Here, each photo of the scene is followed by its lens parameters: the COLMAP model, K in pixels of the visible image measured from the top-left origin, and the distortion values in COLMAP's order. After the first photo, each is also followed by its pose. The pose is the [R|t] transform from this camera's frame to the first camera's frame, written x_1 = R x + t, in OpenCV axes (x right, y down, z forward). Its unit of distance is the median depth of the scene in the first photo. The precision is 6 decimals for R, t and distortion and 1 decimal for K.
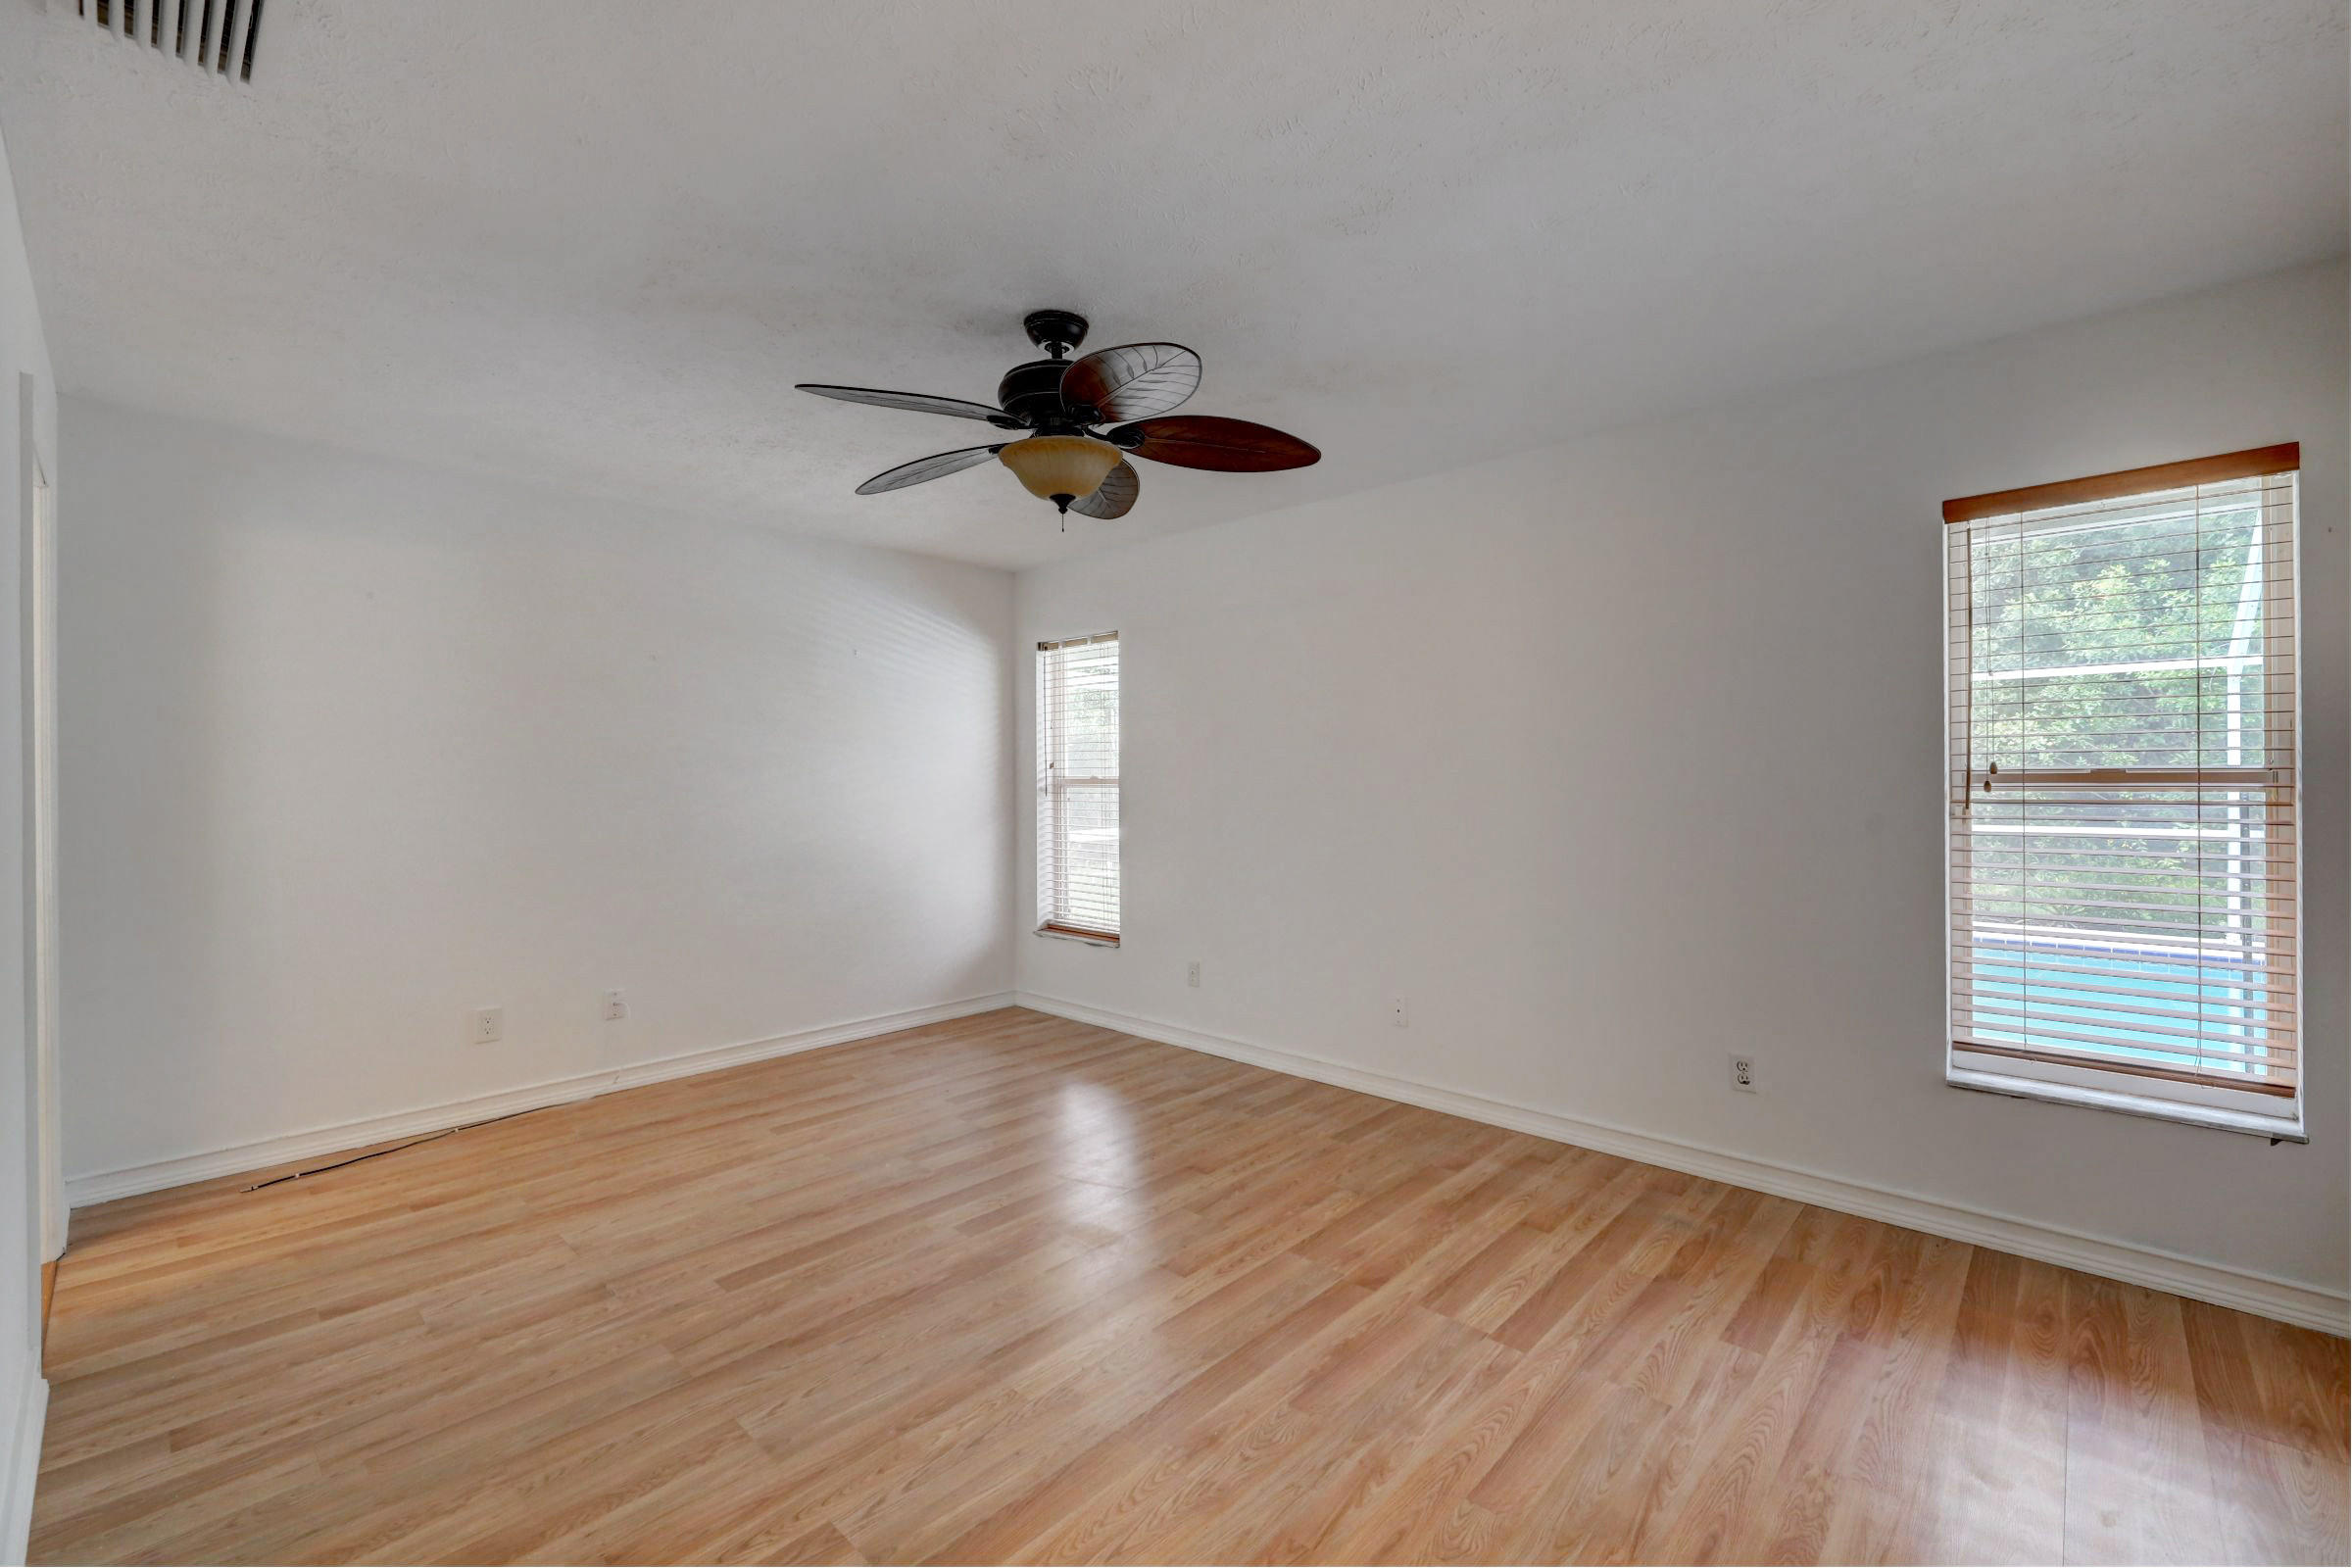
lens RADIAL K [[978.5, 0, 1173.1], [0, 978.5, 771.4], [0, 0, 1]] dist [-0.001039, -0.000071]
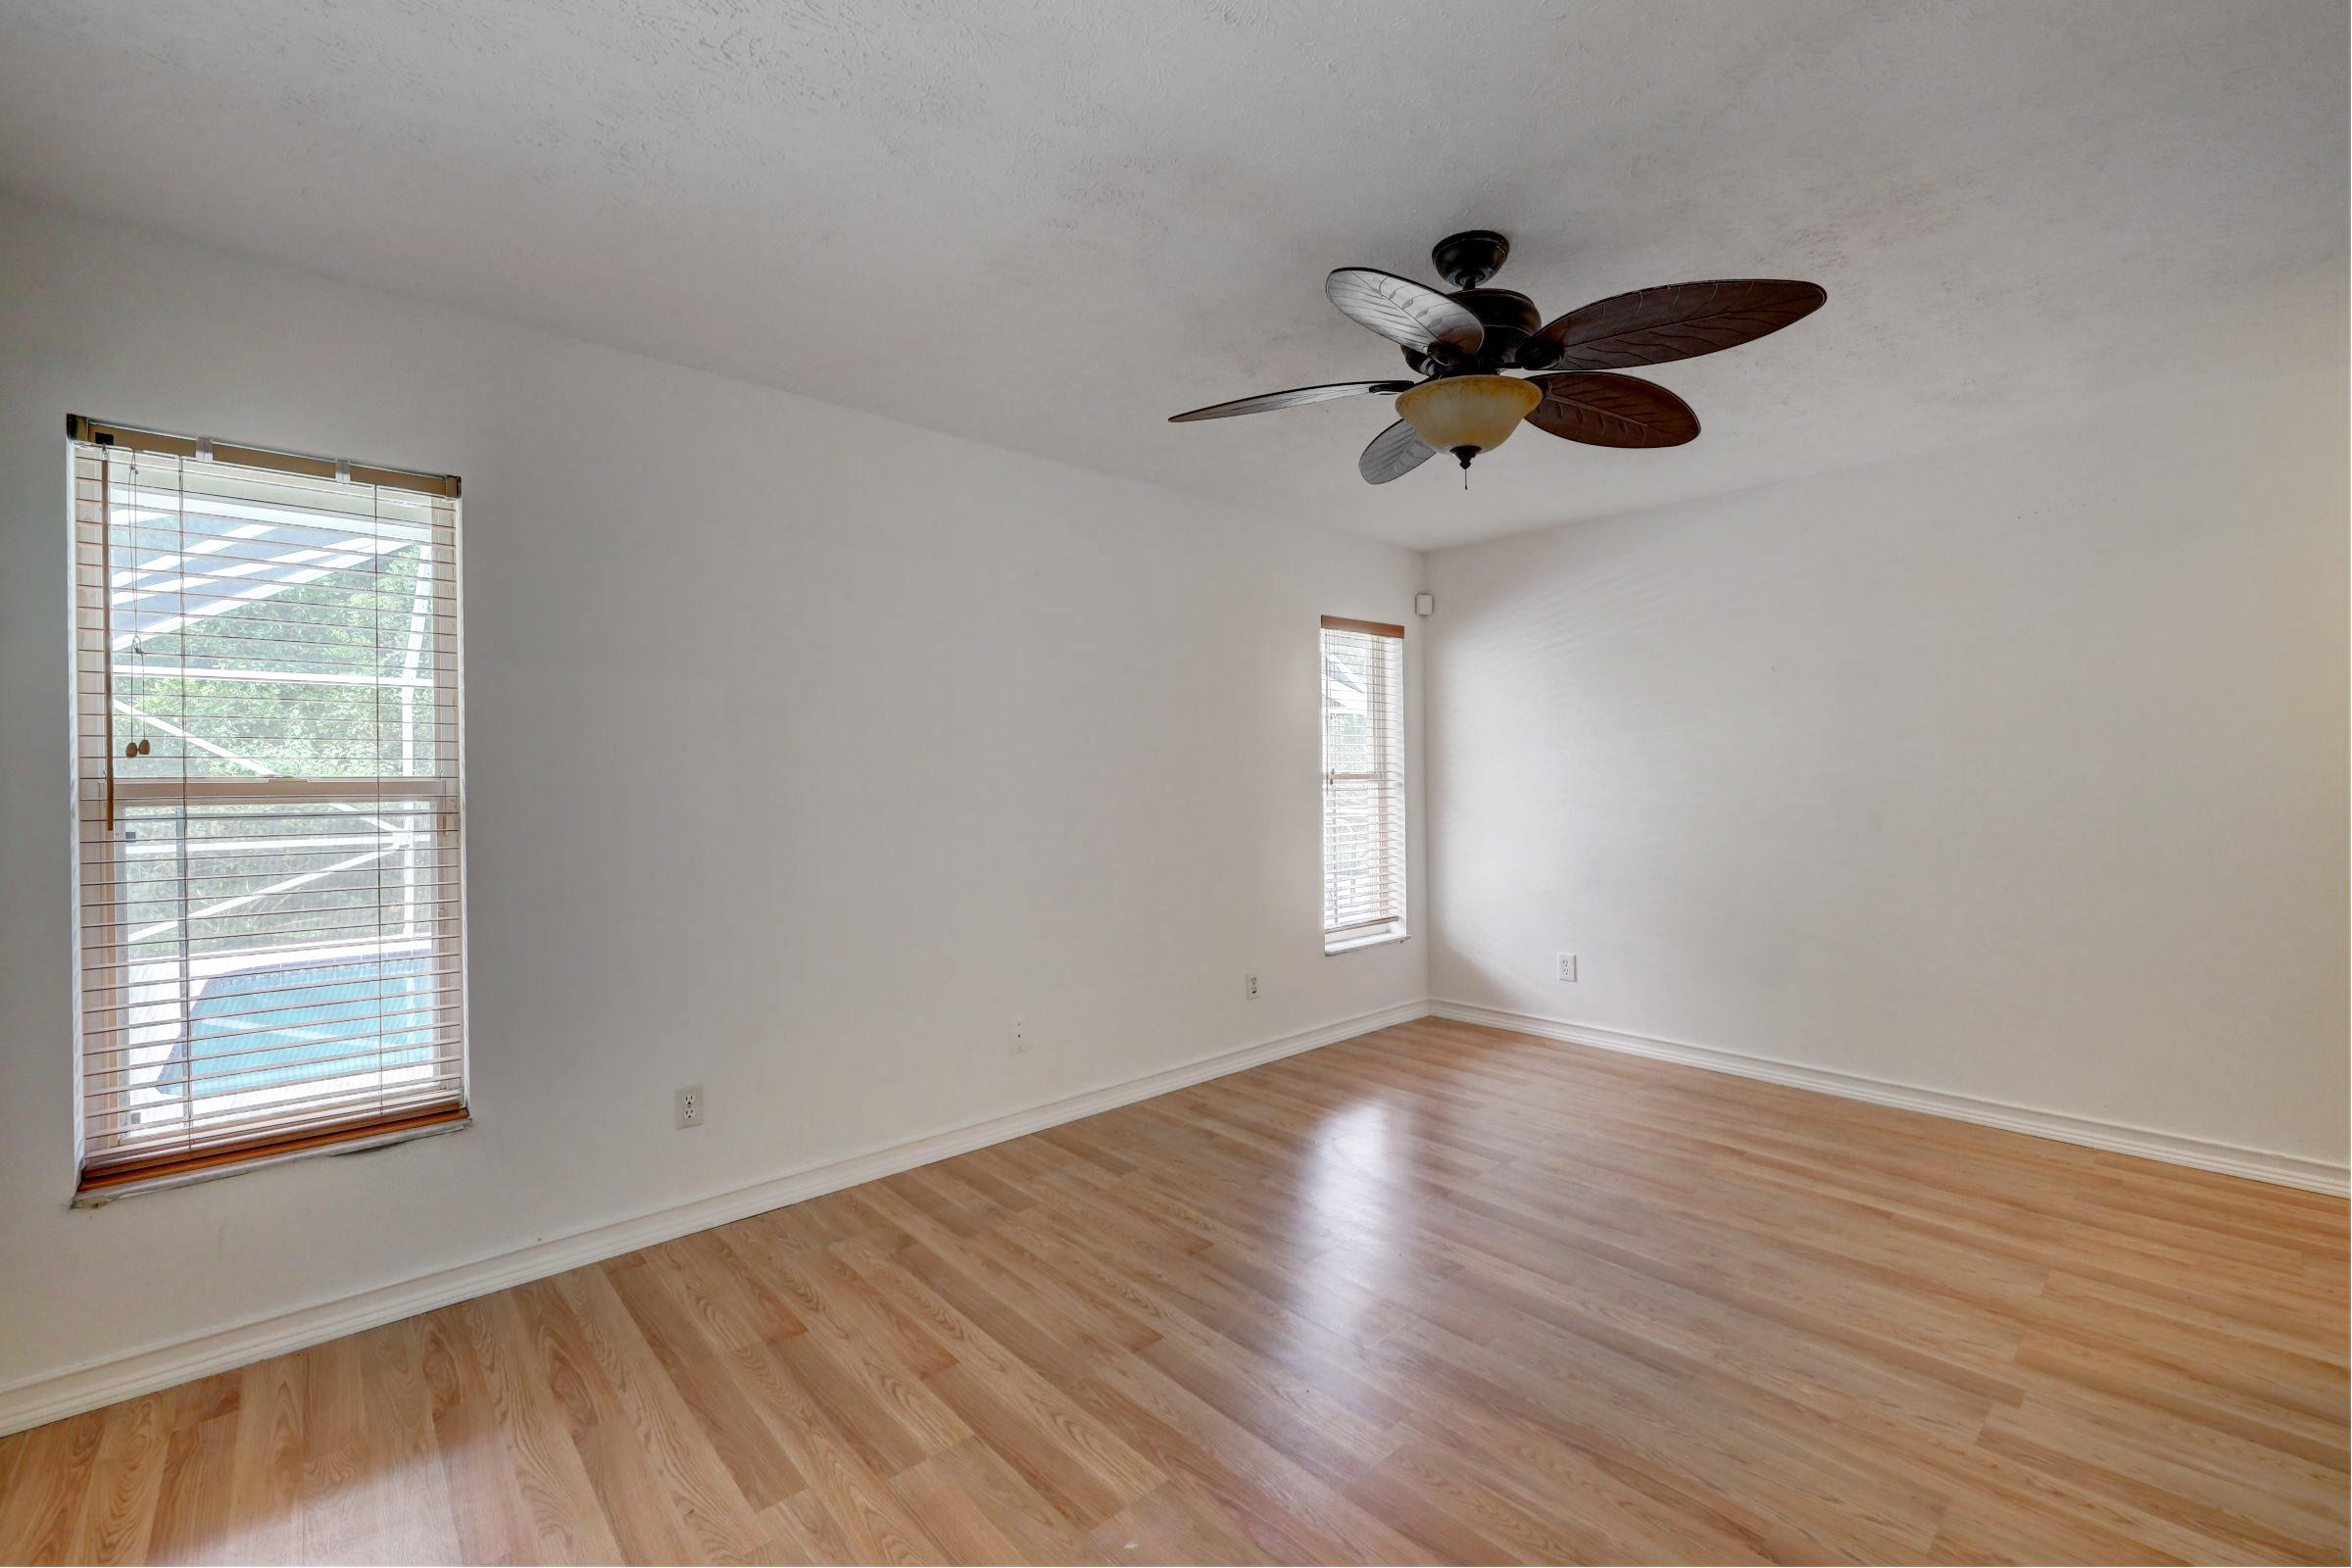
lens RADIAL K [[978.5, 0, 1178.7], [0, 978.5, 772.4], [0, 0, 1]] dist [-0.001039, -0.000071]
pose [[0.085049, 0.007364, 0.996350, -0.847422], [0.000445, 0.999972, -0.007429, 0.010885], [-0.996377, 0.001075, 0.085044, 0.998033]]
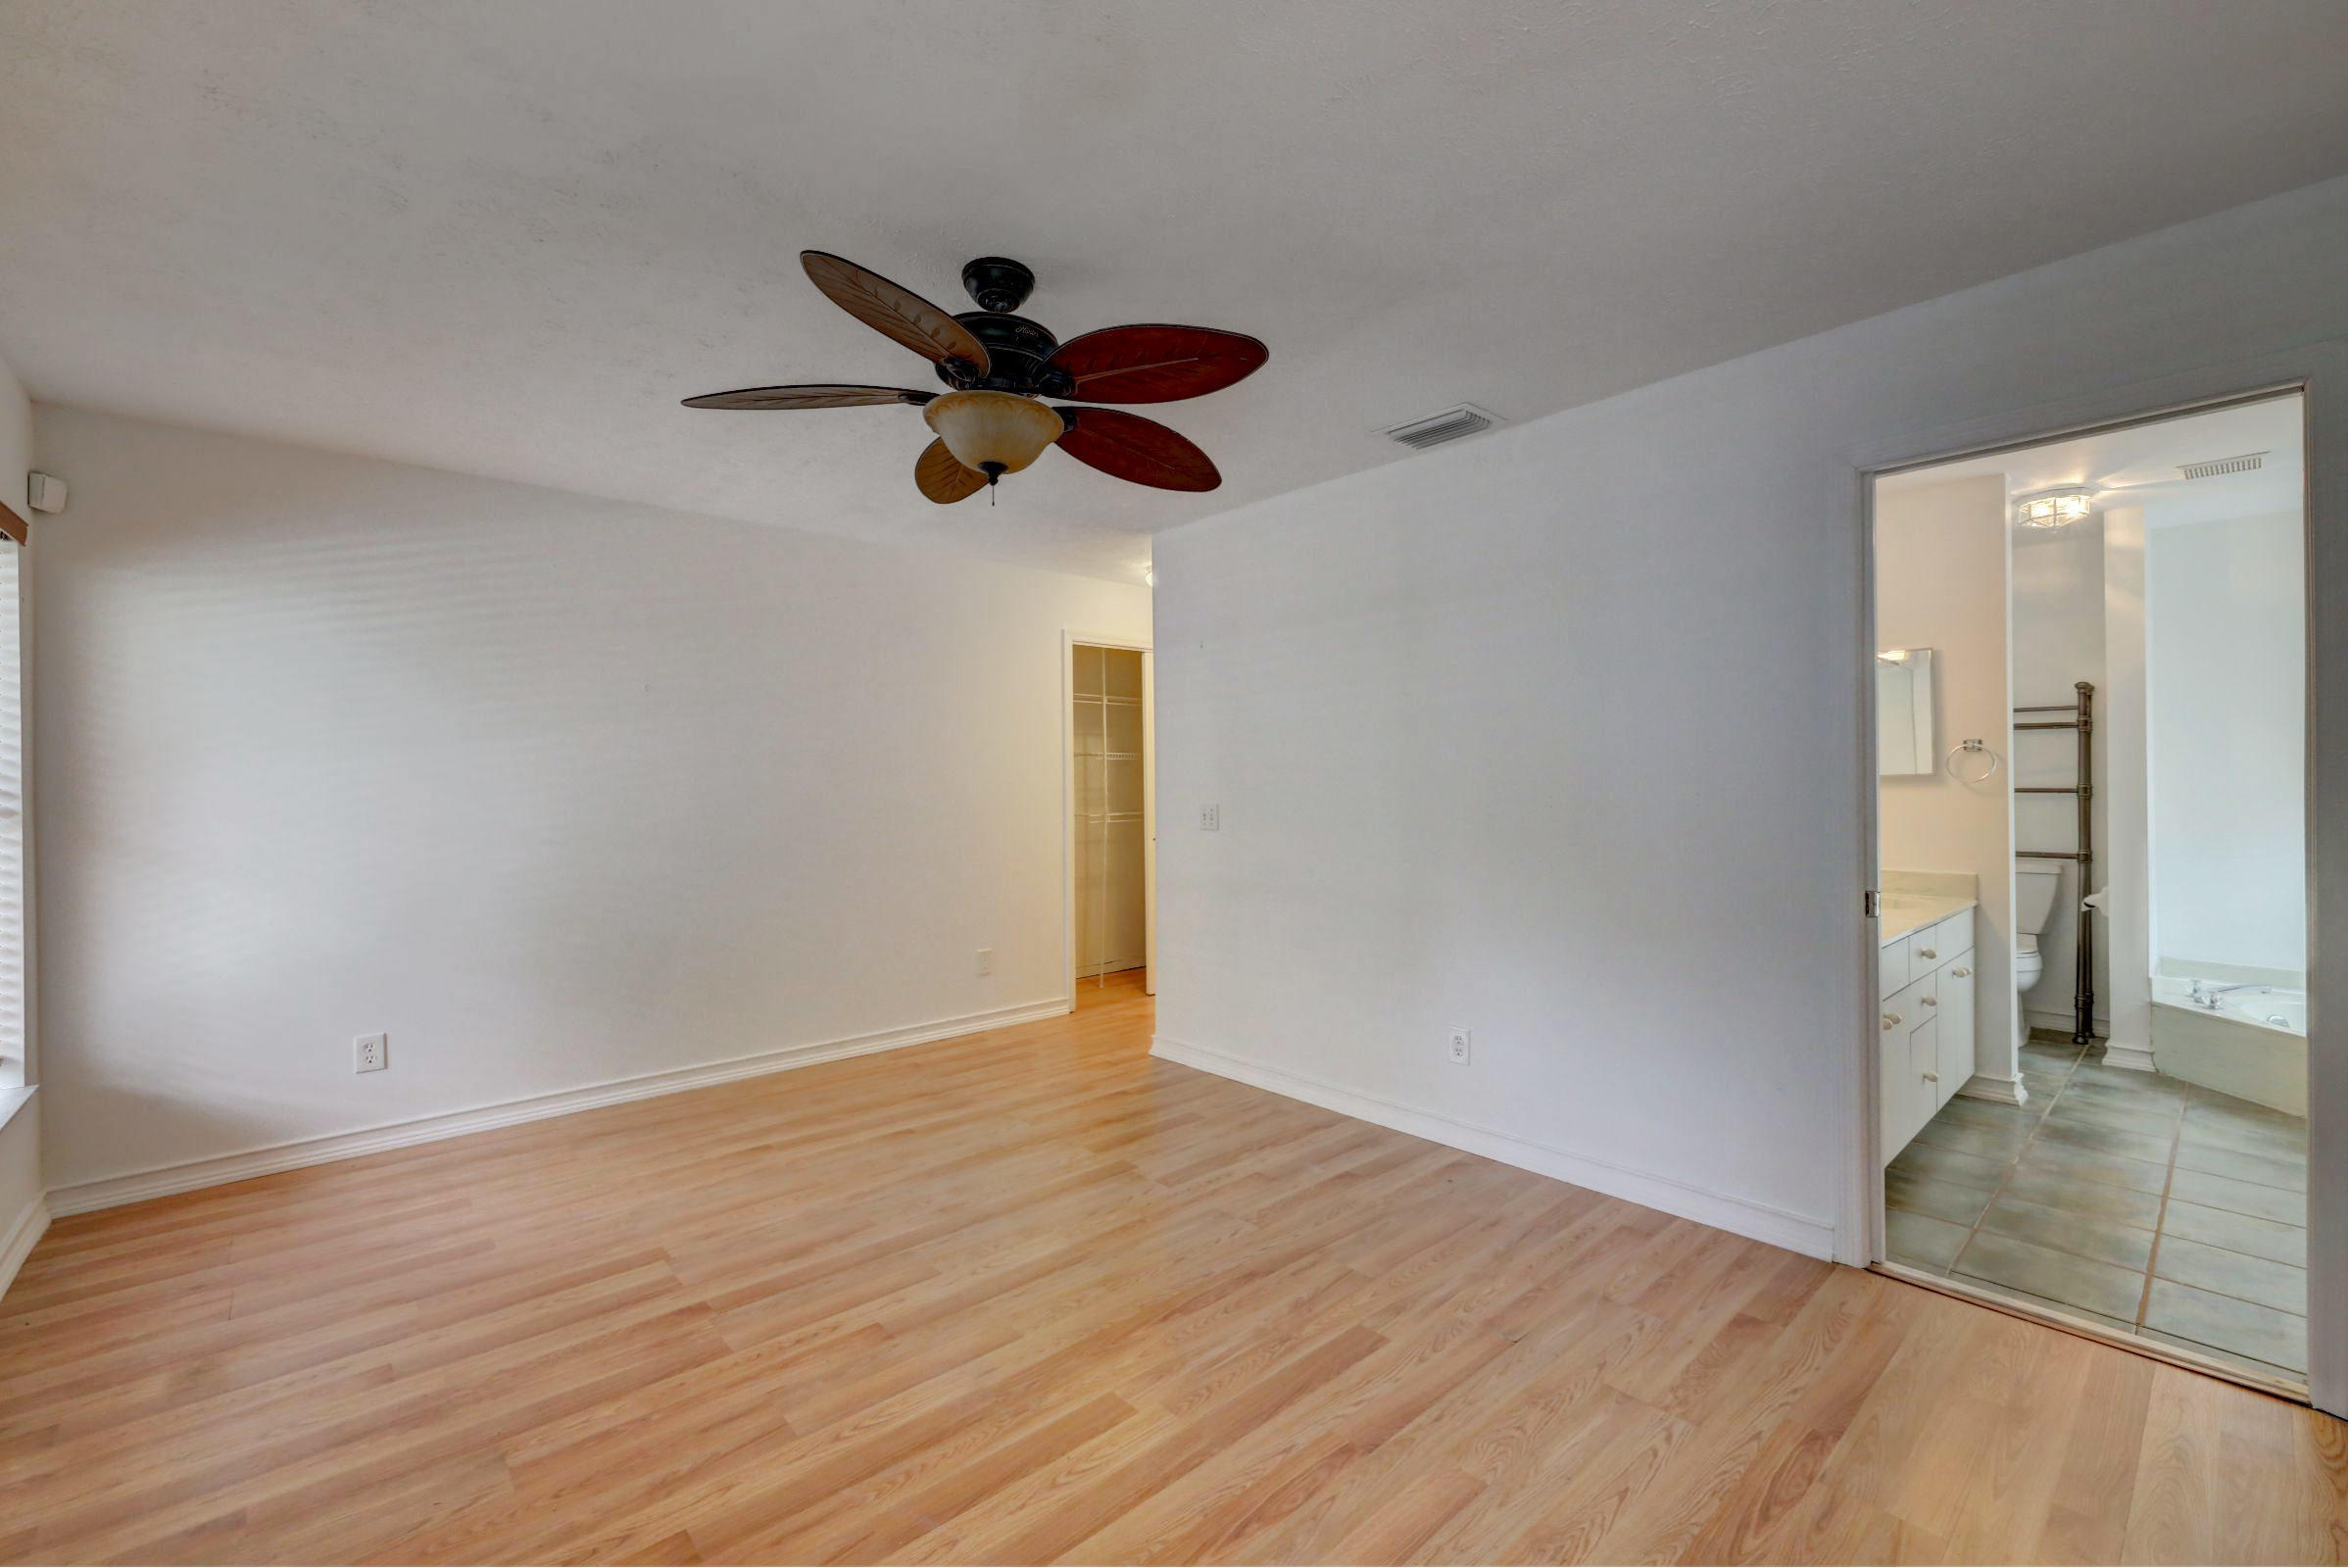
lens RADIAL K [[976.8, 0, 1174.1], [0, 976.8, 789.1], [0, 0, 1]] dist [-0.001039, -0.000071]
pose [[-0.996019, 0.012450, 0.088270, -0.294621], [0.012115, 0.999917, -0.004332, 0.015515], [-0.088317, -0.003246, -0.996087, 1.568875]]
